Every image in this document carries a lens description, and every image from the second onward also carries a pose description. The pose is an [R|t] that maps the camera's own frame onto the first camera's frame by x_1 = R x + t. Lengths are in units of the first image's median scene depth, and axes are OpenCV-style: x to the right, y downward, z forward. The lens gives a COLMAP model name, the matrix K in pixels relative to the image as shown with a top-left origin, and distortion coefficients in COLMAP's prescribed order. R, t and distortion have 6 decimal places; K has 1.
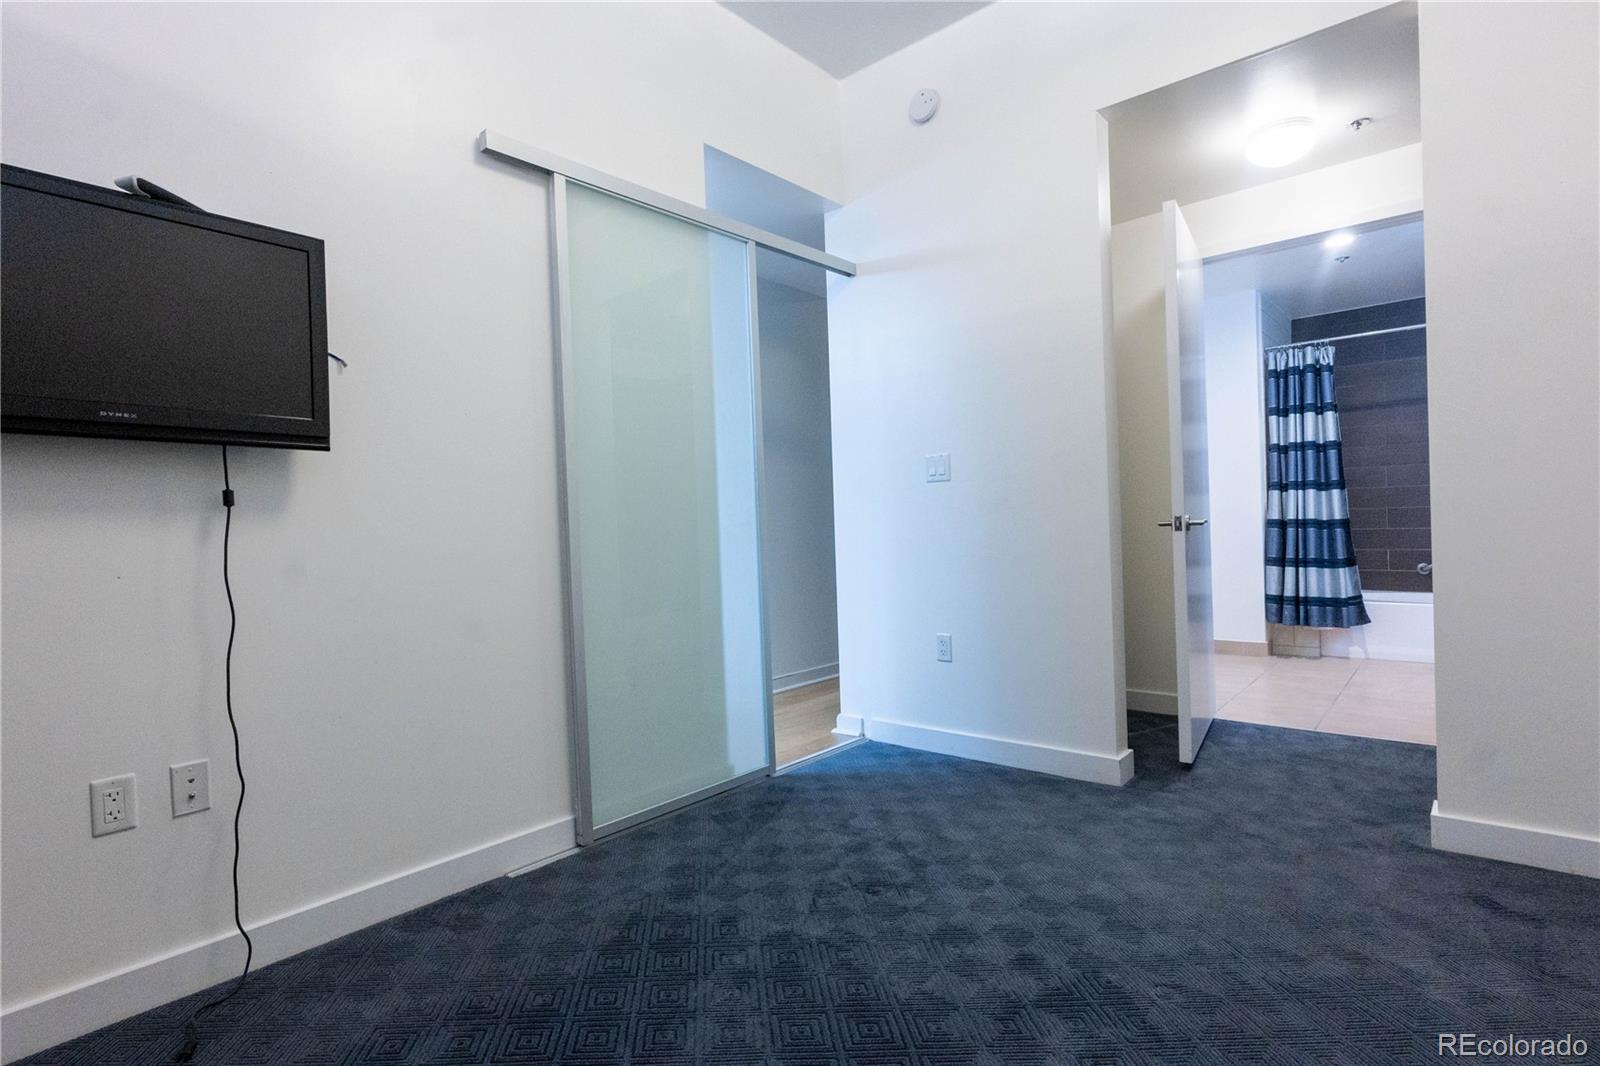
lens RADIAL K [[812.2, 0, 775.4], [0, 812.2, 539.7], [0, 0, 1]] dist [-0.006768, 0.003870]
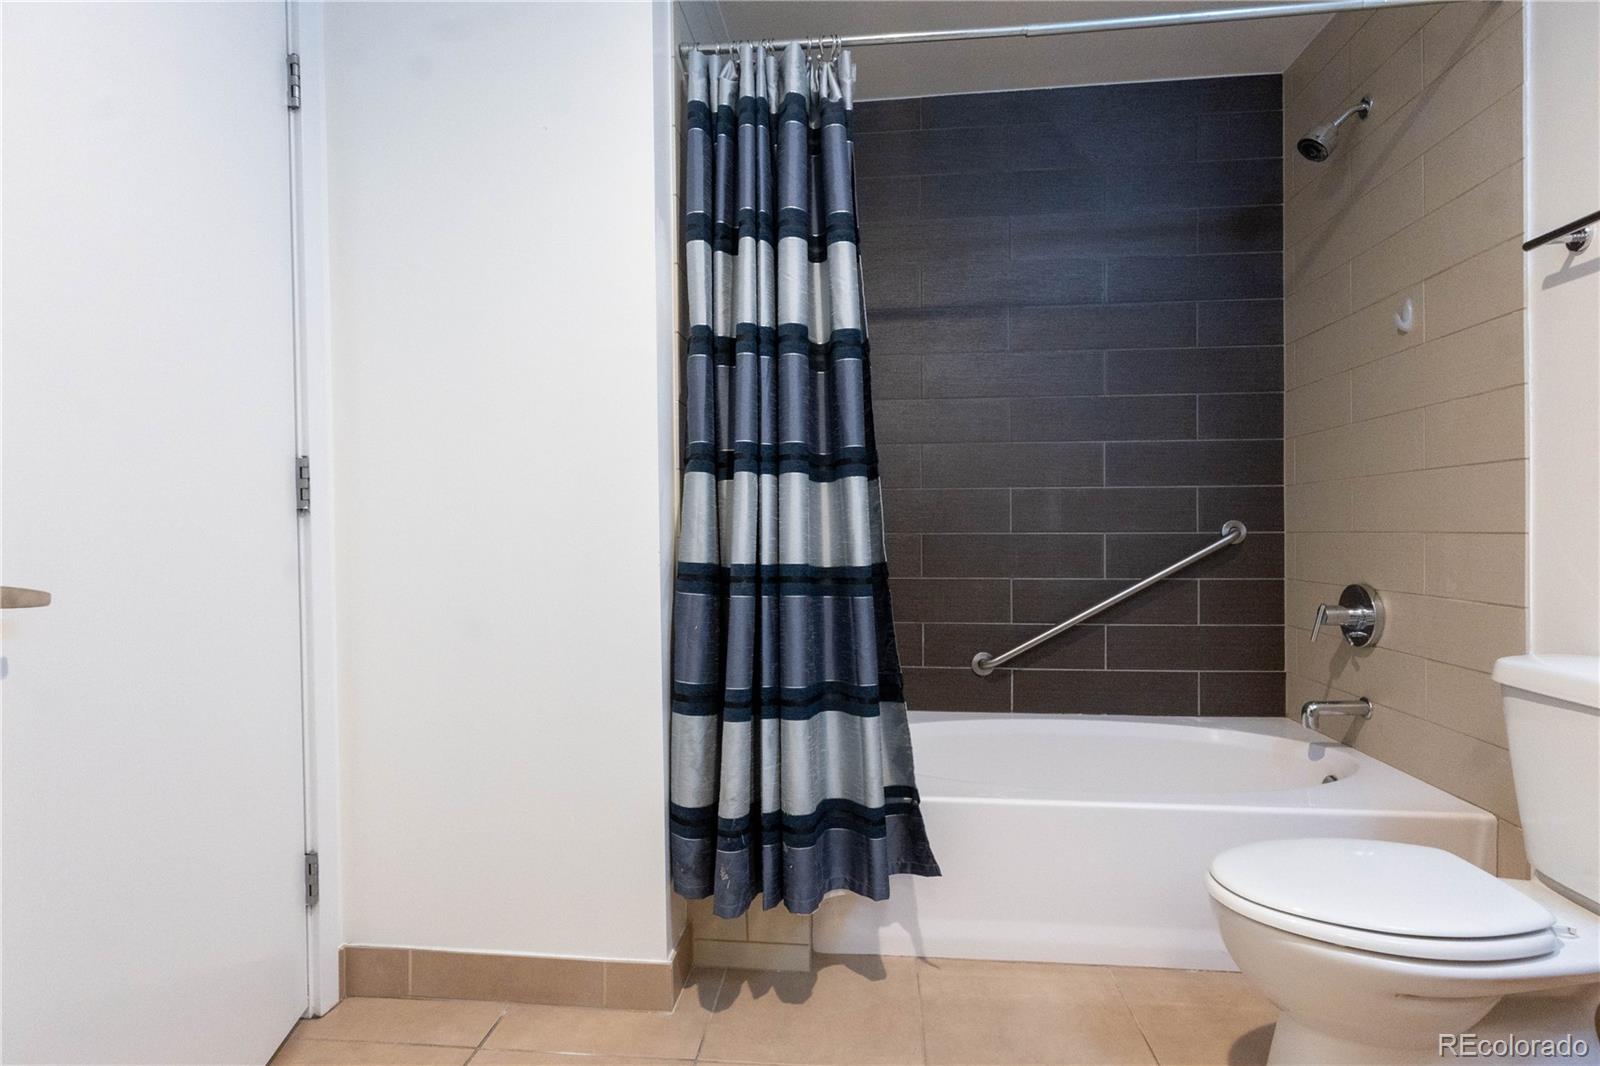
lens RADIAL K [[812.2, 0, 793.8], [0, 812.2, 533.8], [0, 0, 1]] dist [-0.006768, 0.003870]
pose [[0.812187, 0.019801, 0.583061, 0.468387], [-0.009223, 0.999735, -0.021104, -0.030980], [-0.583324, 0.011763, 0.812154, 0.731619]]
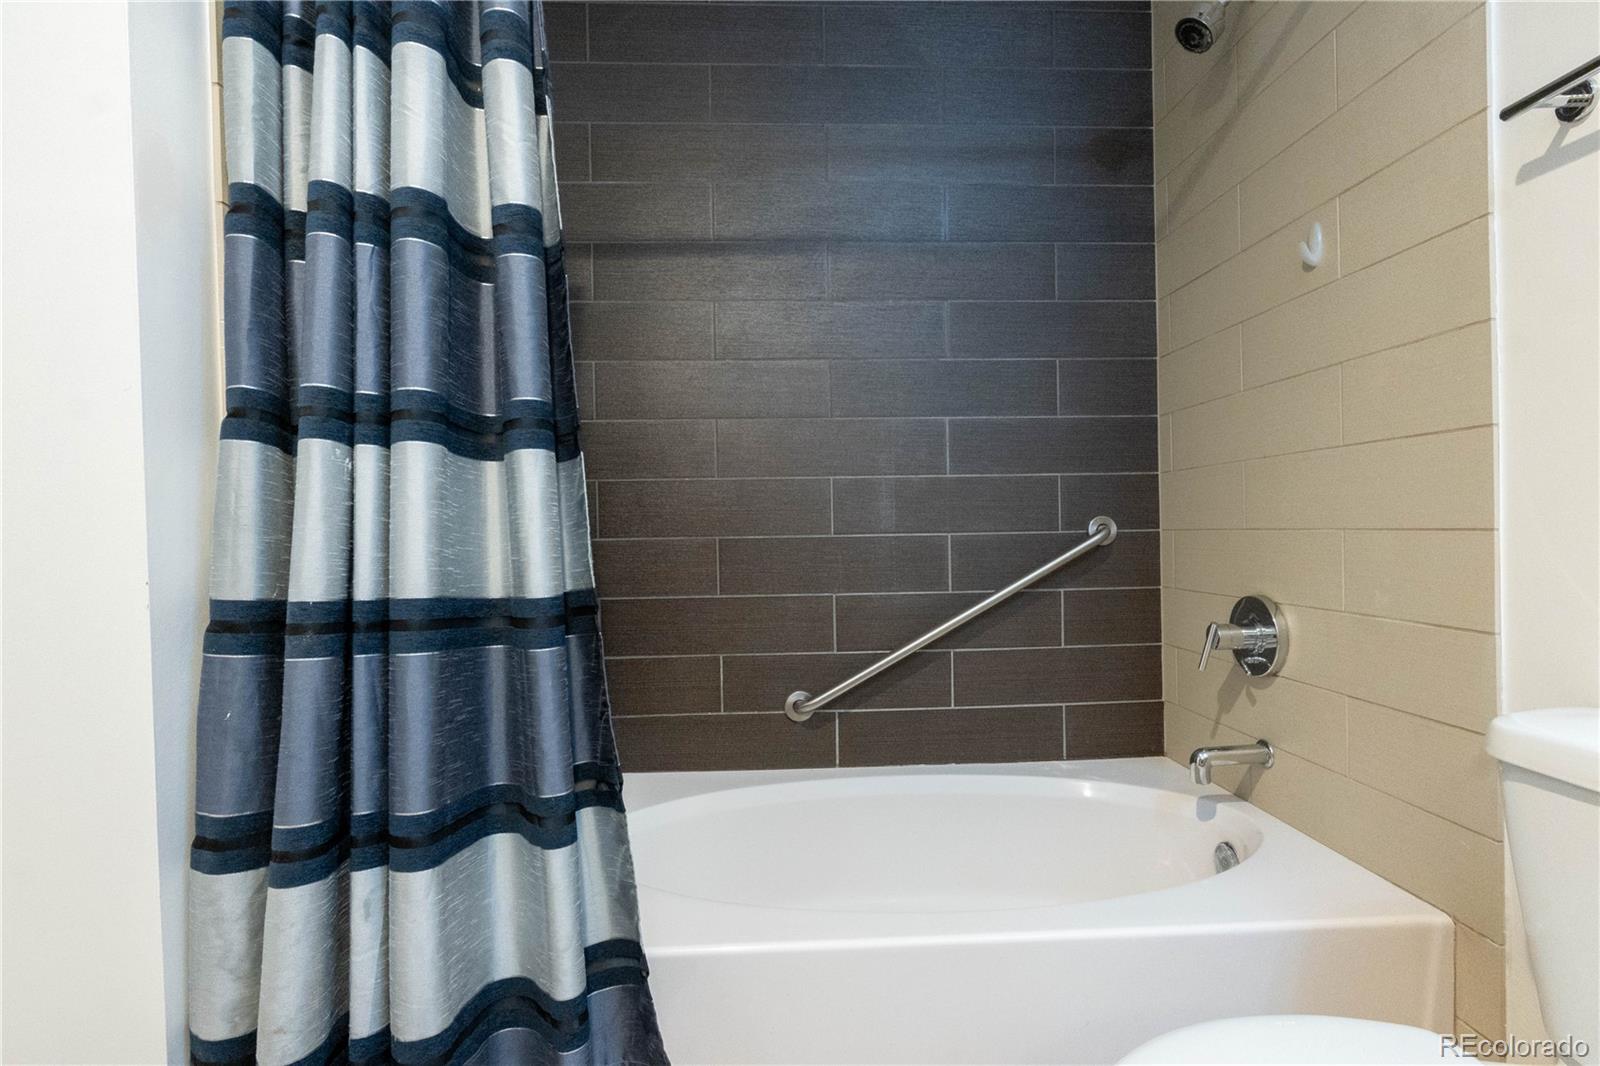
lens RADIAL K [[812.2, 0, 801.9], [0, 812.2, 534.1], [0, 0, 1]] dist [-0.006768, 0.003870]
pose [[0.710367, 0.009082, 0.703773, 0.586296], [0.007846, 0.999752, -0.020820, -0.035861], [-0.703788, 0.020312, 0.710120, 0.795745]]
